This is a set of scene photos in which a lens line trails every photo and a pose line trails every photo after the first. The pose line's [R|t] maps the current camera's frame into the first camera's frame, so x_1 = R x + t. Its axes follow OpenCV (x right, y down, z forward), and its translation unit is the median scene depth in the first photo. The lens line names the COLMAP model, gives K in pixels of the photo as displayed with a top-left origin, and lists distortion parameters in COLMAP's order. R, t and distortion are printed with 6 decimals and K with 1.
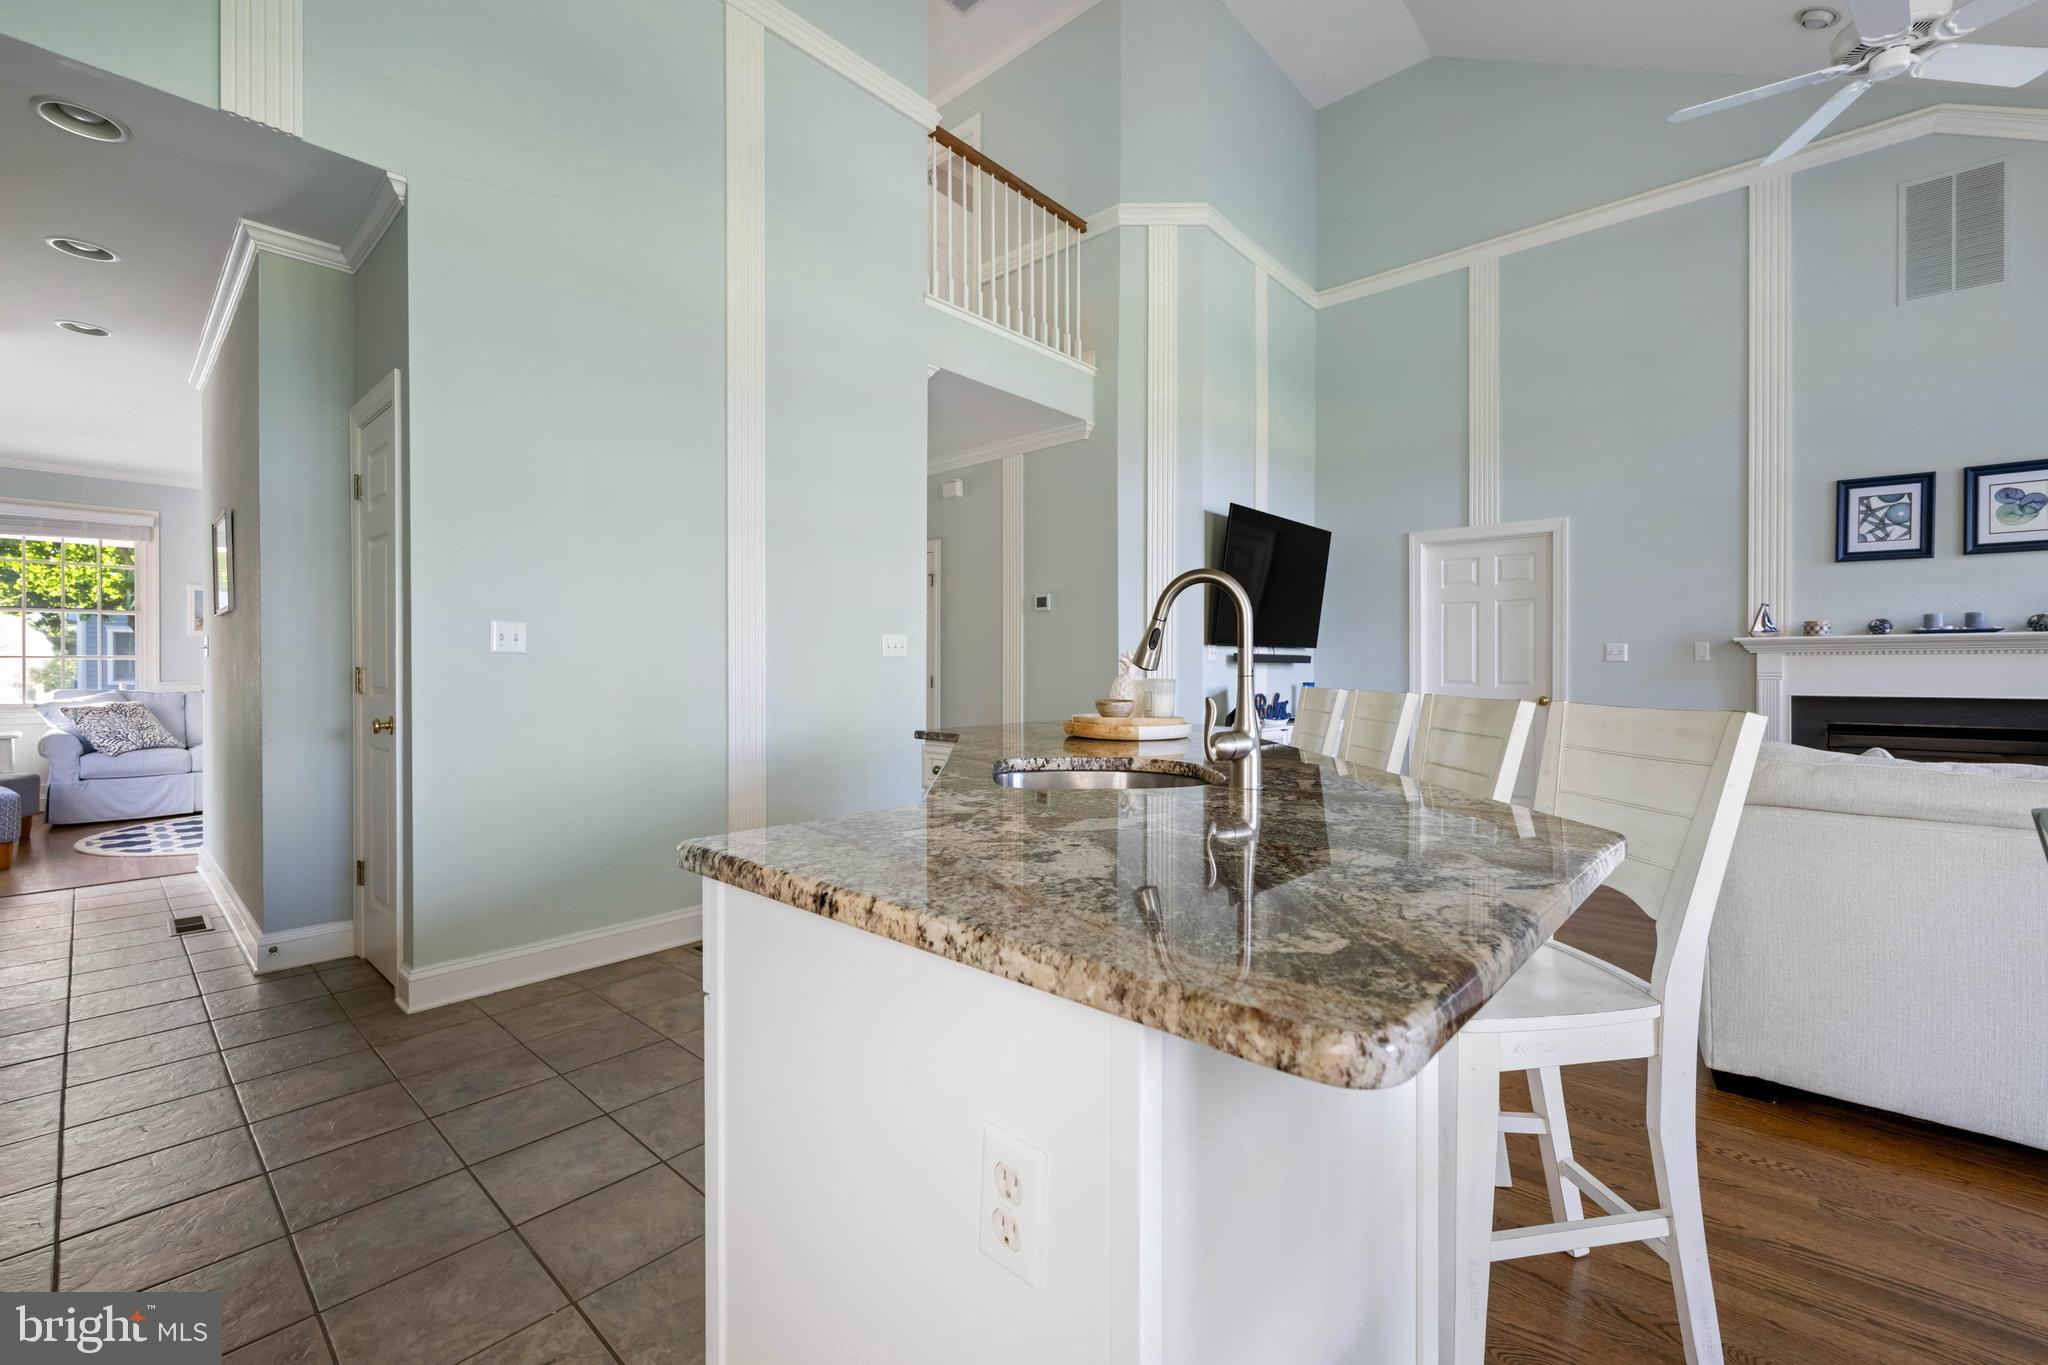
lens RADIAL K [[841.0, 0, 1028.7], [0, 841.0, 671.5], [0, 0, 1]] dist [-0.001469, 0.000323]
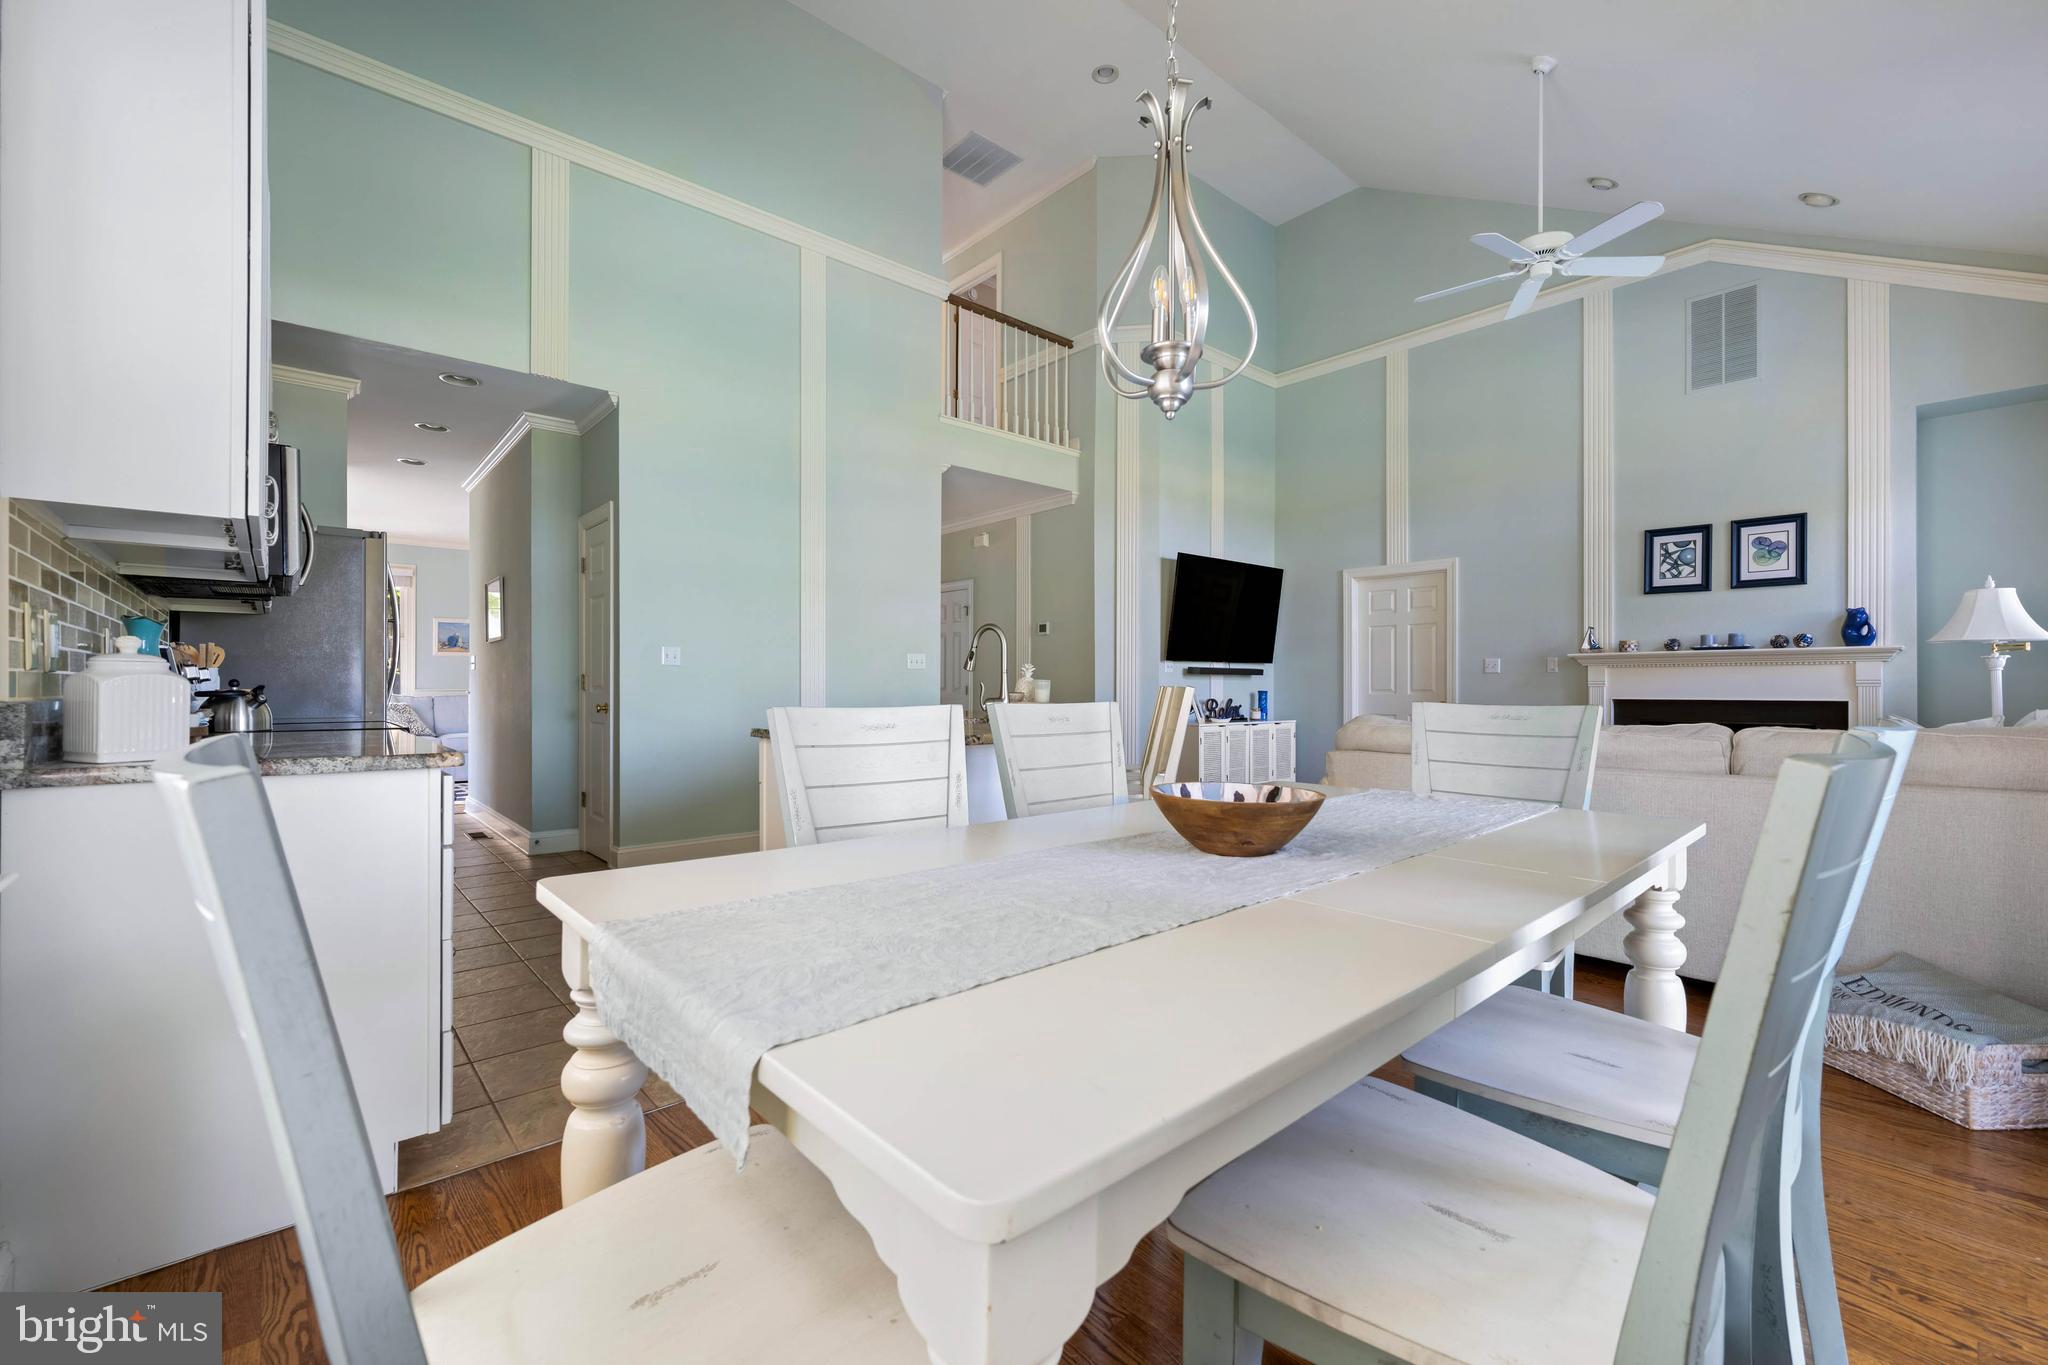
lens RADIAL K [[841.0, 0, 1030.3], [0, 841.0, 683.4], [0, 0, 1]] dist [-0.001469, 0.000323]
pose [[0.993427, 0.000818, -0.114466, 0.185574], [-0.001620, 0.999975, -0.006914, 0.015753], [0.114457, 0.007054, 0.993403, -0.379828]]
